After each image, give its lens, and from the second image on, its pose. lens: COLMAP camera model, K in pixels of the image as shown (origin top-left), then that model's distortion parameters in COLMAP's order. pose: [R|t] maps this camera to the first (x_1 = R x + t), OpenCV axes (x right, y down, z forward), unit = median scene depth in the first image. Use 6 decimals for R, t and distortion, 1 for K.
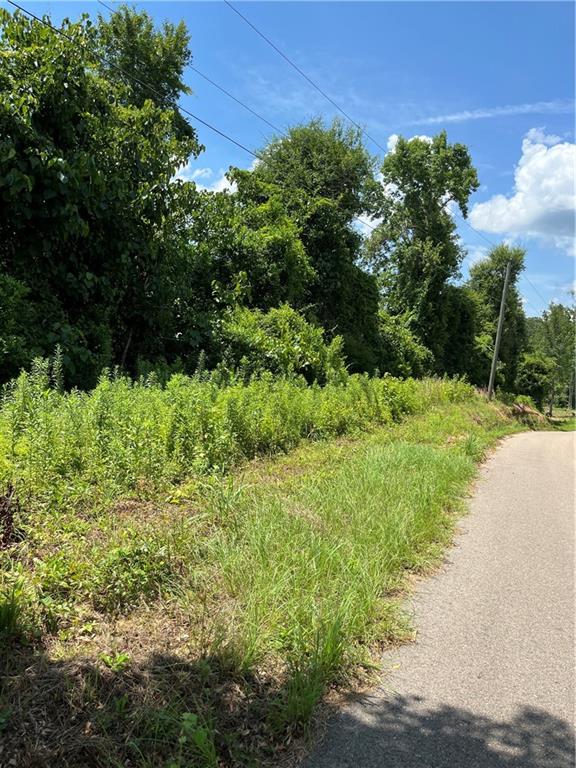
lens RADIAL K [[598.1, 0, 288.0], [0, 598.1, 384.0], [0, 0, 1]] dist [0.036887, -0.083844]
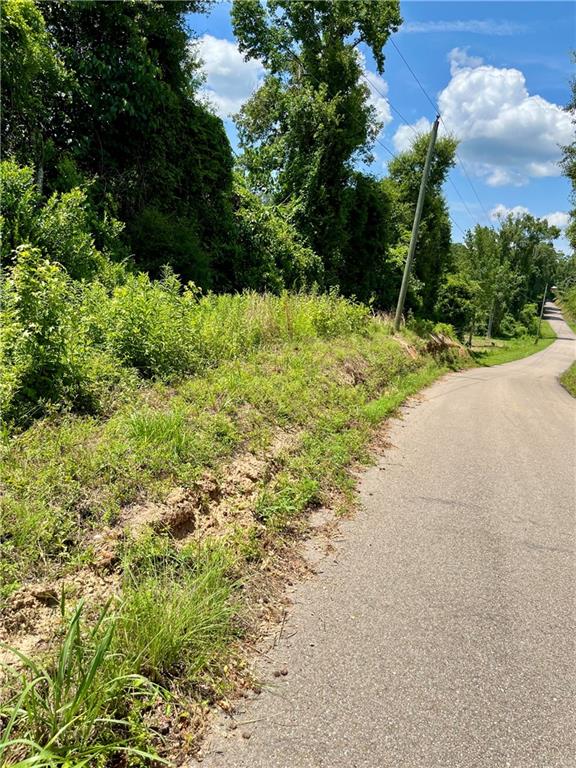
lens RADIAL K [[598.1, 0, 288.0], [0, 598.1, 384.0], [0, 0, 1]] dist [0.036887, -0.083844]
pose [[0.992210, 0.012066, 0.123991, 0.103579], [-0.028097, 0.991329, 0.128367, 0.002747], [-0.121367, -0.130851, 0.983945, 0.267539]]
